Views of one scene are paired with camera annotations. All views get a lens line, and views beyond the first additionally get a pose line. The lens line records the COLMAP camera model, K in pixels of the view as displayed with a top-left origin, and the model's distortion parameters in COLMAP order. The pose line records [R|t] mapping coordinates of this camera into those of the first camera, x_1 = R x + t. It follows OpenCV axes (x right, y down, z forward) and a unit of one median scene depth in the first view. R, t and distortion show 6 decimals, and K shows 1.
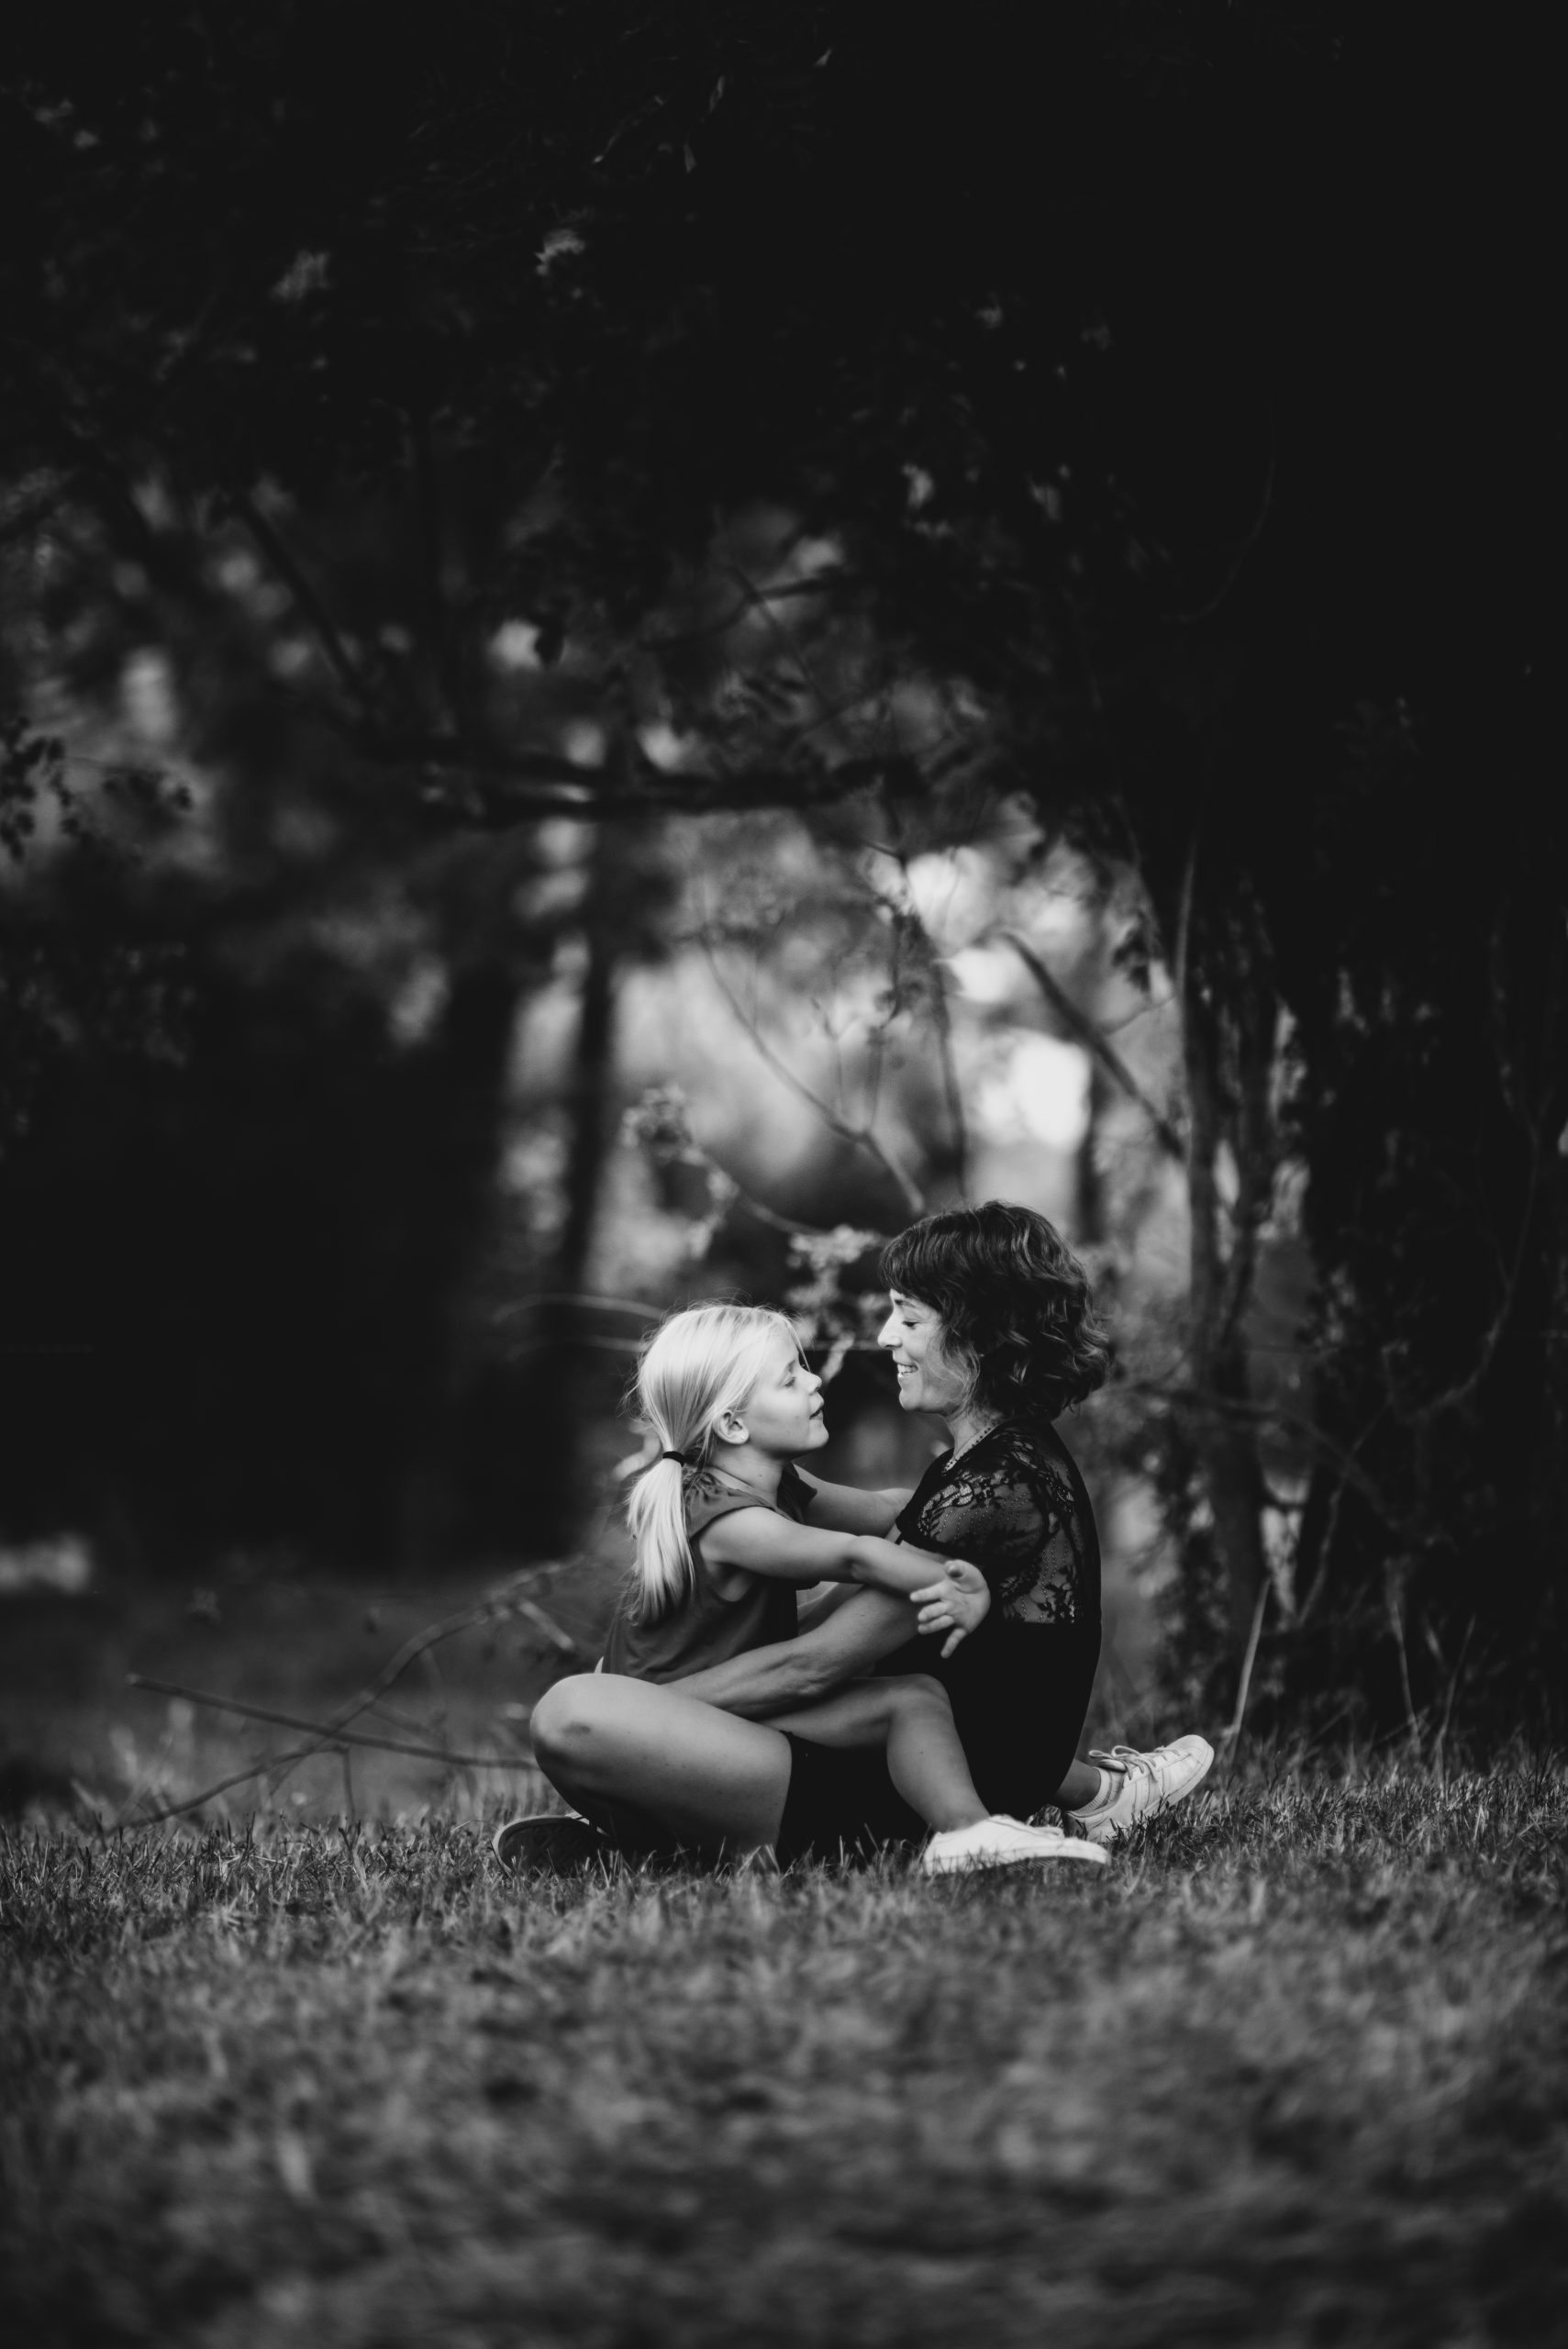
lens RADIAL K [[9486.1, 0, 787.5], [0, 9486.1, 1178.8], [0, 0, 1]] dist [-0.052403, 0.000000]
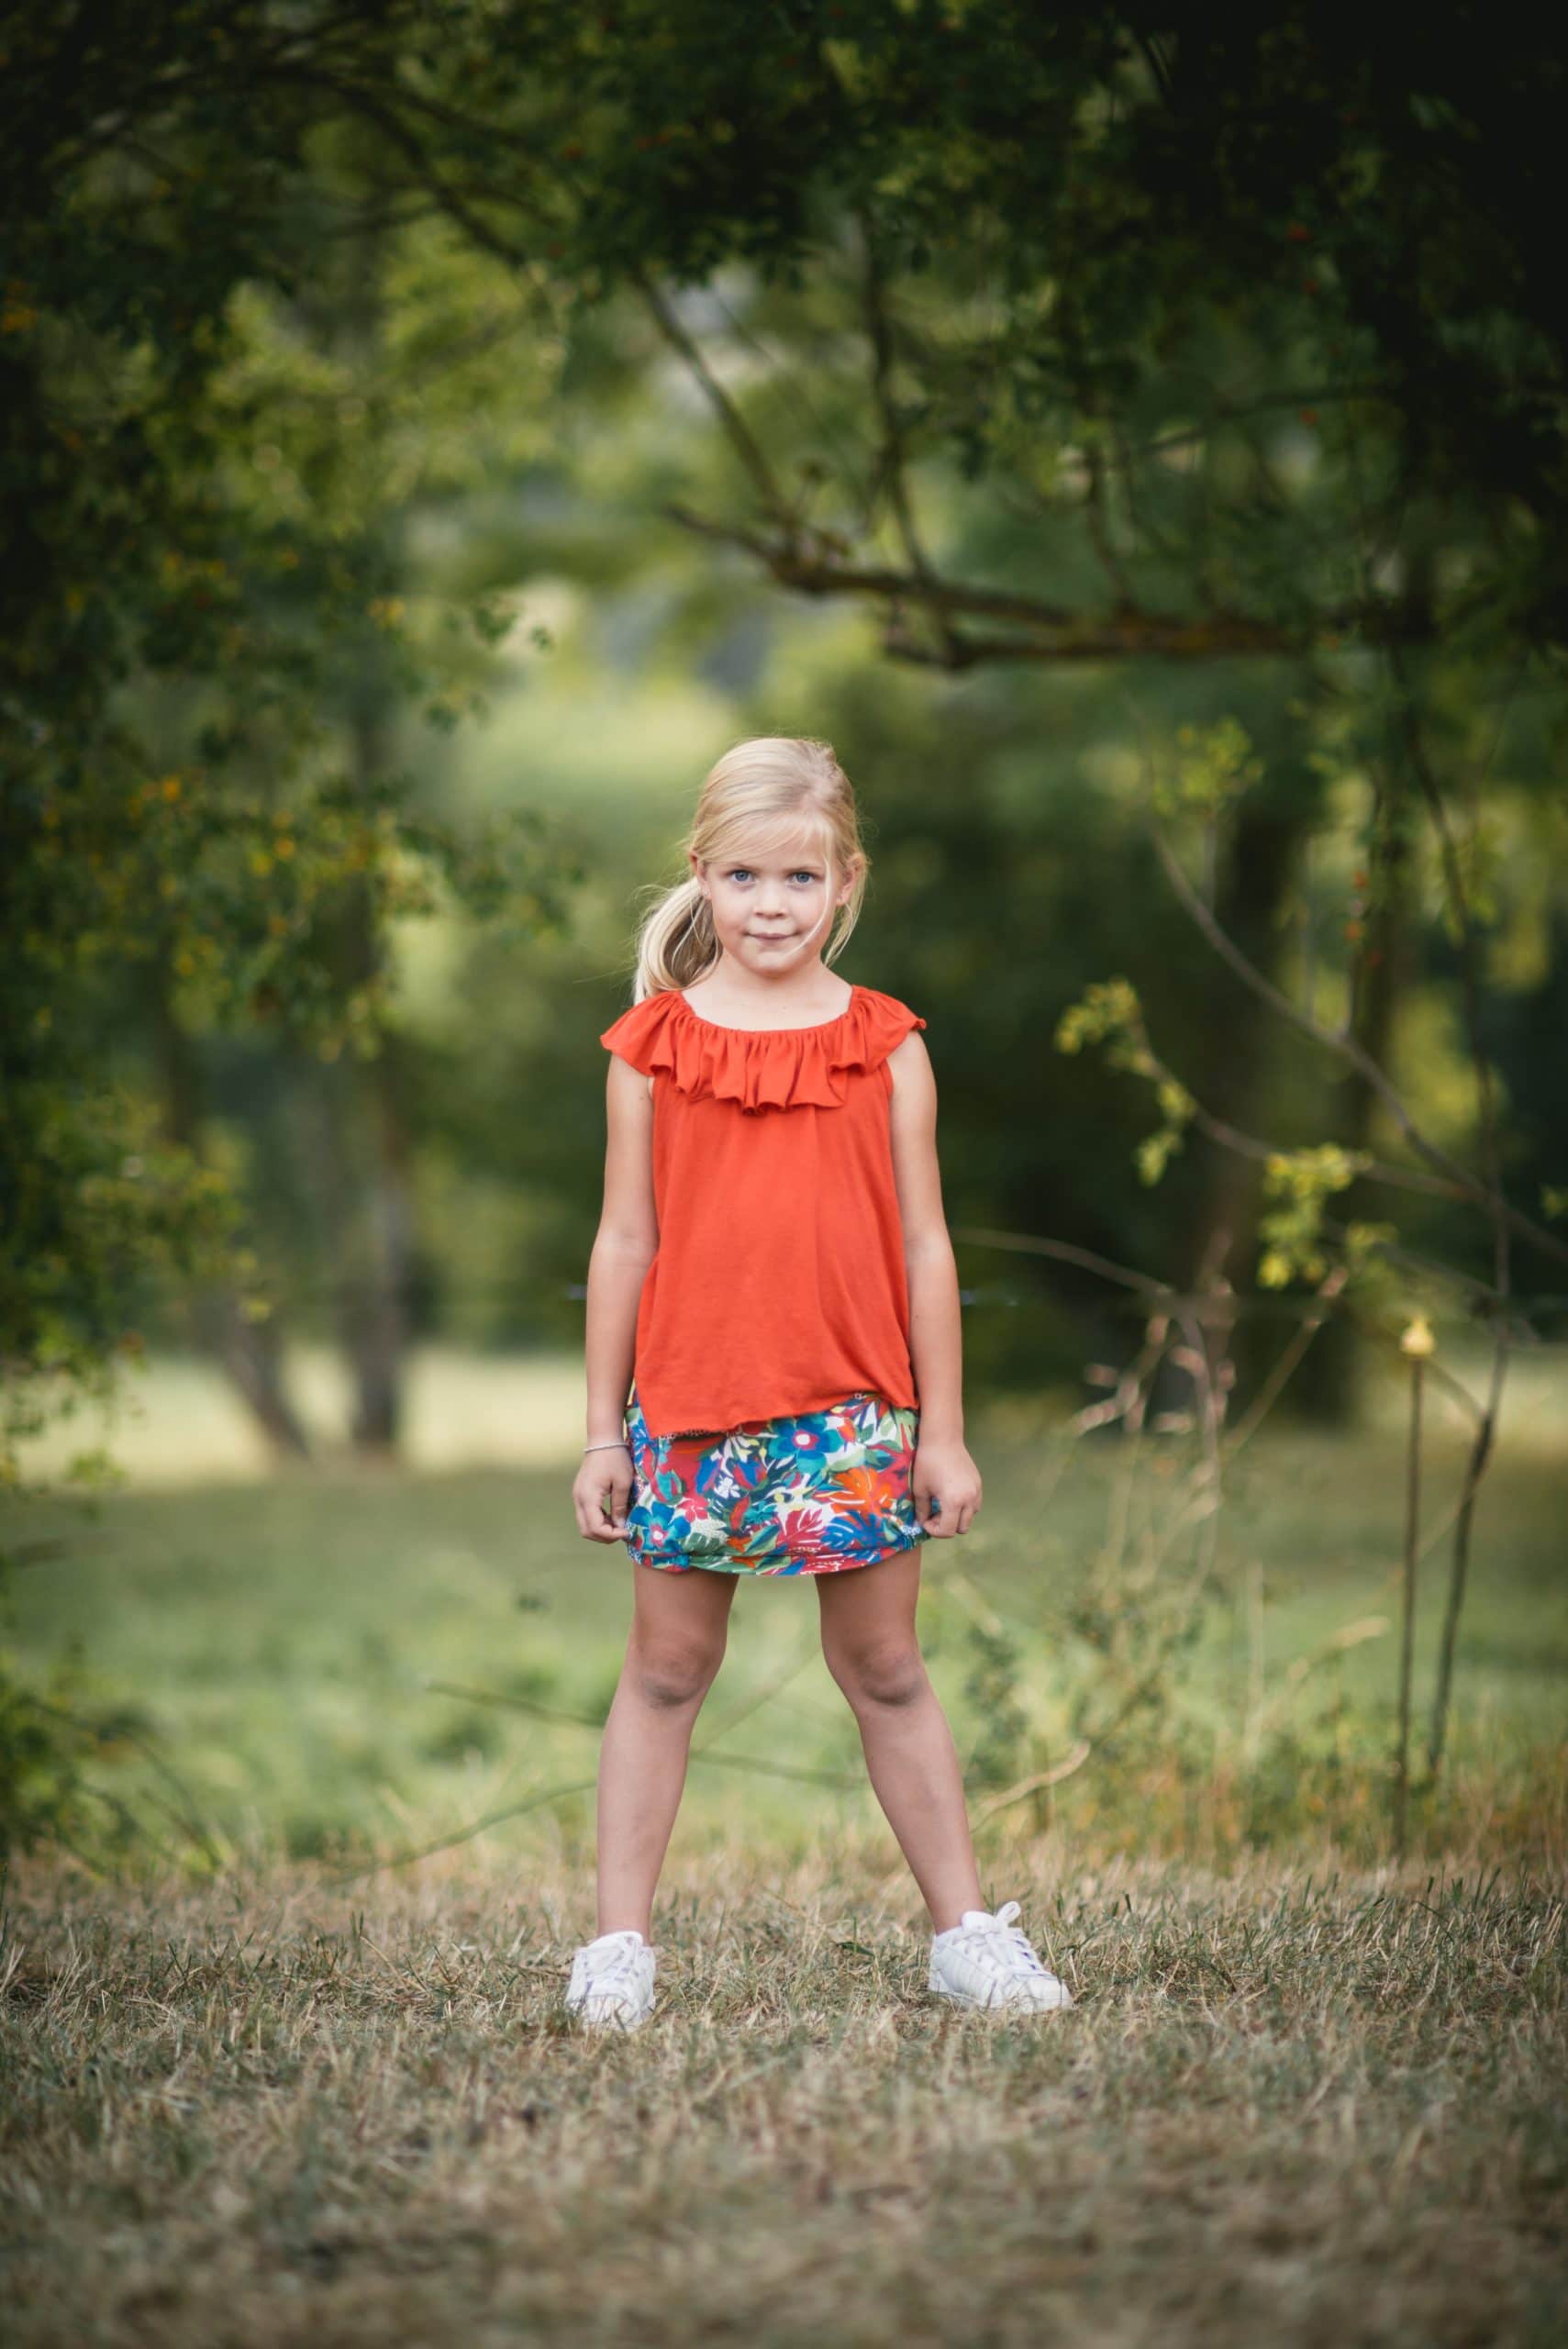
lens RADIAL K [[9486.1, 0, 791.2], [0, 9486.1, 1164.8], [0, 0, 1]] dist [-0.052403, 0.000000]
pose [[0.995169, 0.016376, -0.096803, 0.040198], [-0.014700, 0.999730, 0.018004, -0.008061], [0.097072, -0.016494, 0.995141, 0.144169]]
